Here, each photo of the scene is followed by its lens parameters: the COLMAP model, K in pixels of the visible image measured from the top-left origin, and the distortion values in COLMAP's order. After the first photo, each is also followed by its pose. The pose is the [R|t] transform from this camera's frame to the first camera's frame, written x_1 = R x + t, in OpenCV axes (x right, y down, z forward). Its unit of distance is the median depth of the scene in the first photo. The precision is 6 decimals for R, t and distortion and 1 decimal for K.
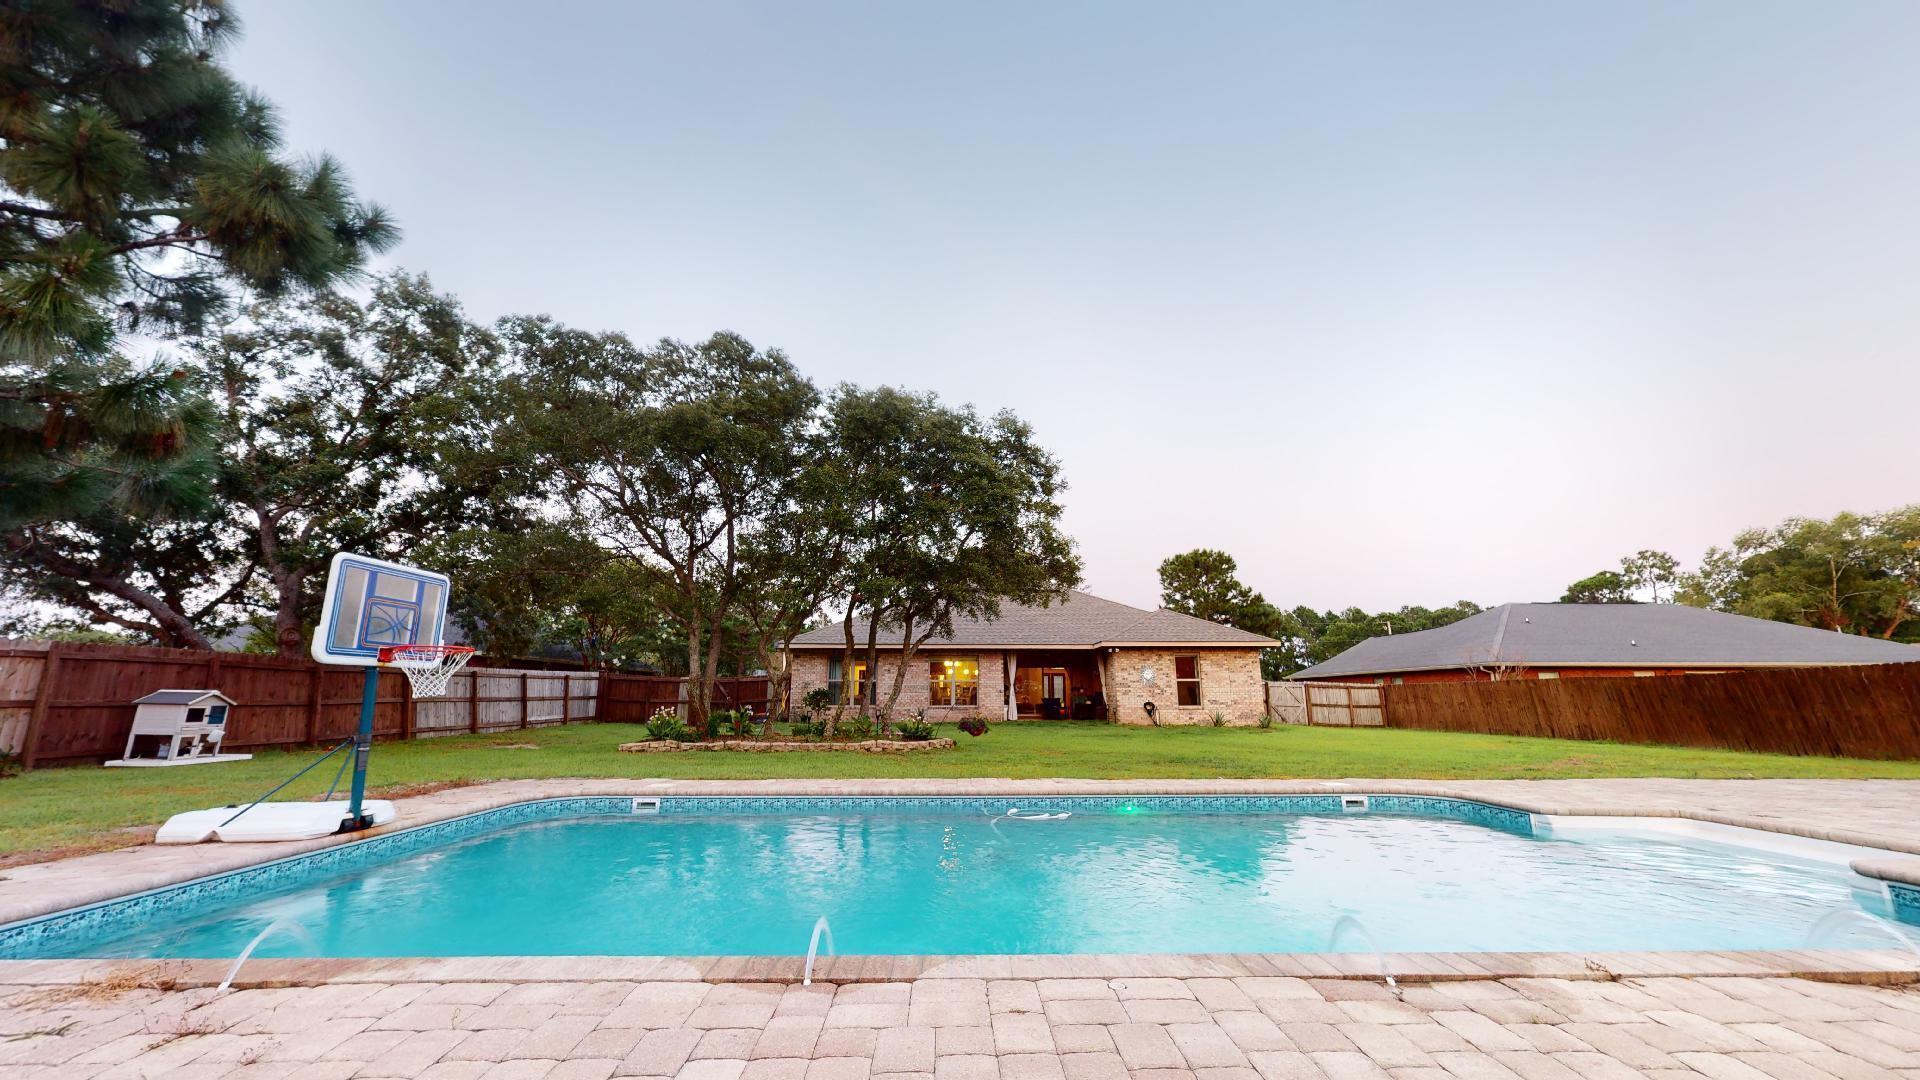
lens RADIAL K [[707.2, 0, 957.5], [0, 707.2, 551.9], [0, 0, 1]] dist [-0.002377, 0.000315]
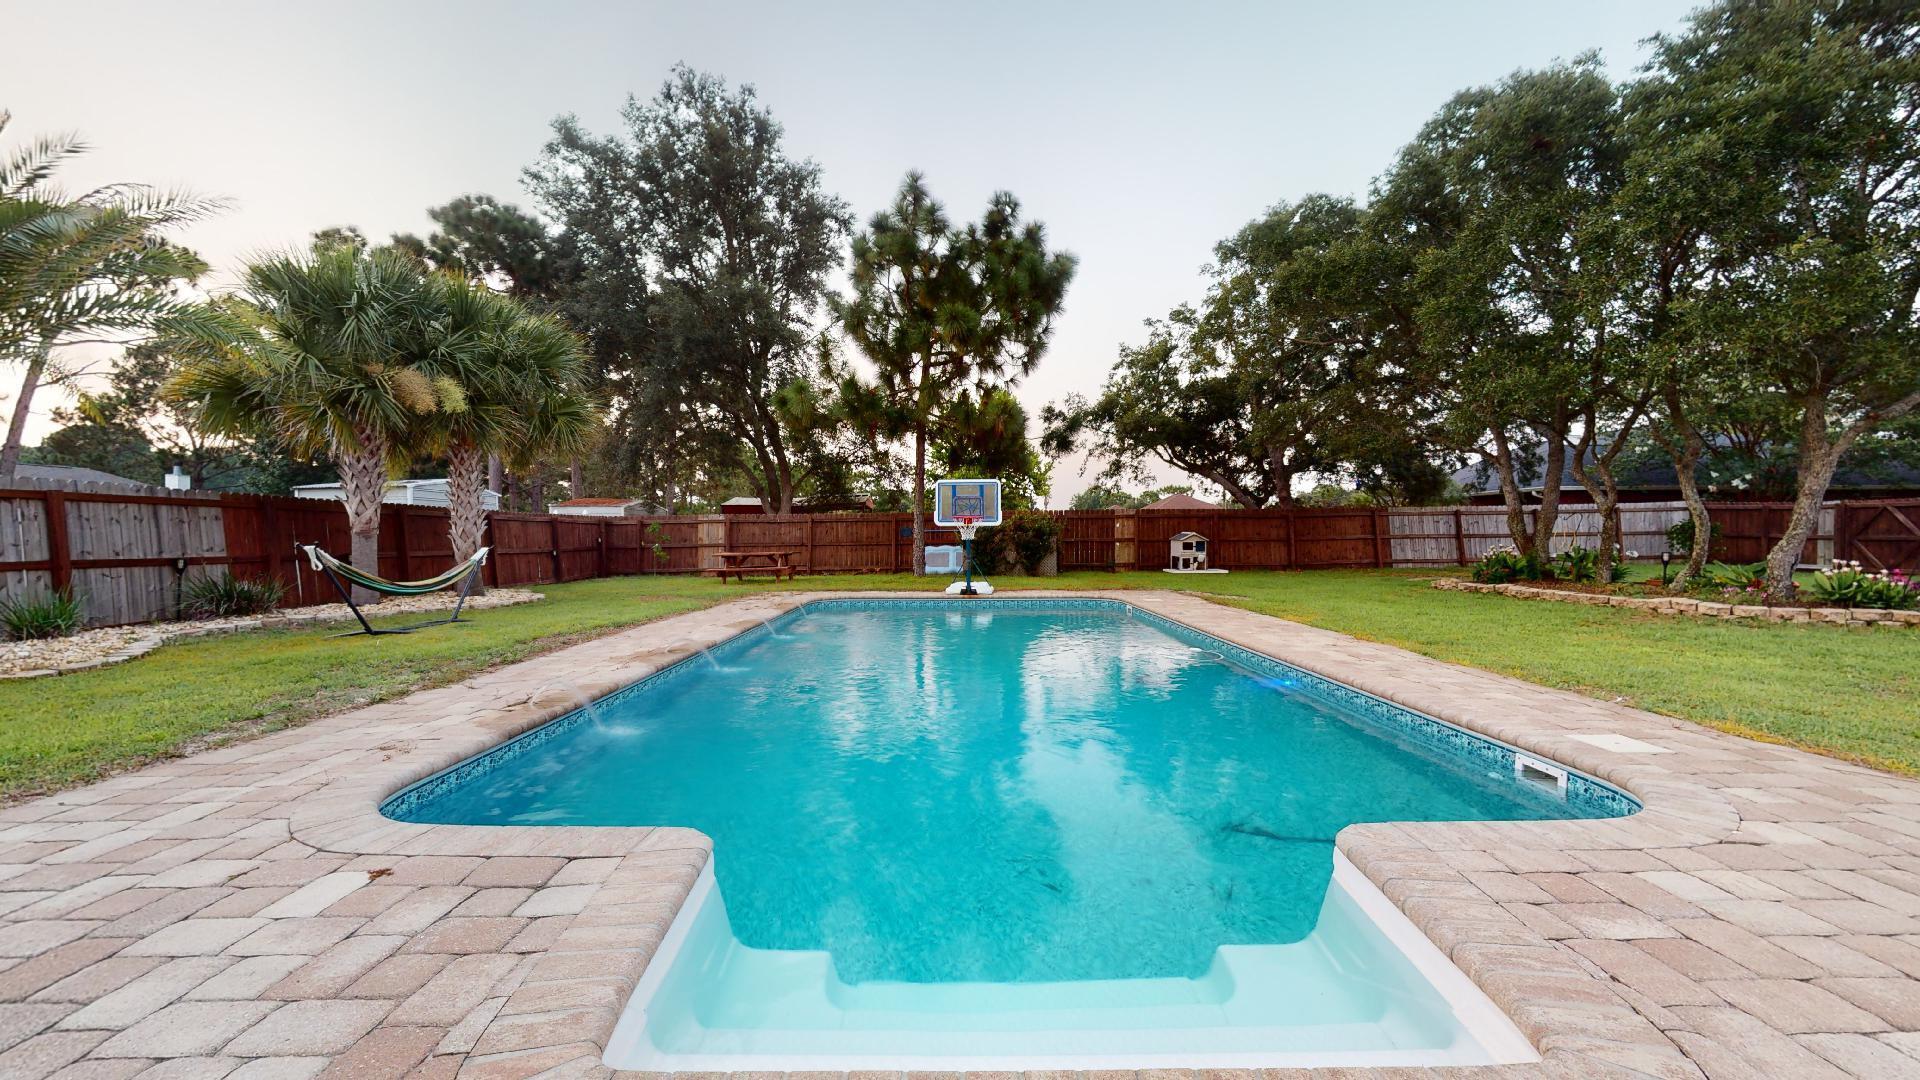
lens RADIAL K [[707.2, 0, 962.0], [0, 707.2, 538.2], [0, 0, 1]] dist [-0.002377, 0.000315]
pose [[-0.000641, 0.000348, -1.000000, 0.292699], [0.210161, 0.977667, 0.000206, 0.042200], [0.977667, -0.210161, -0.000700, 0.204618]]
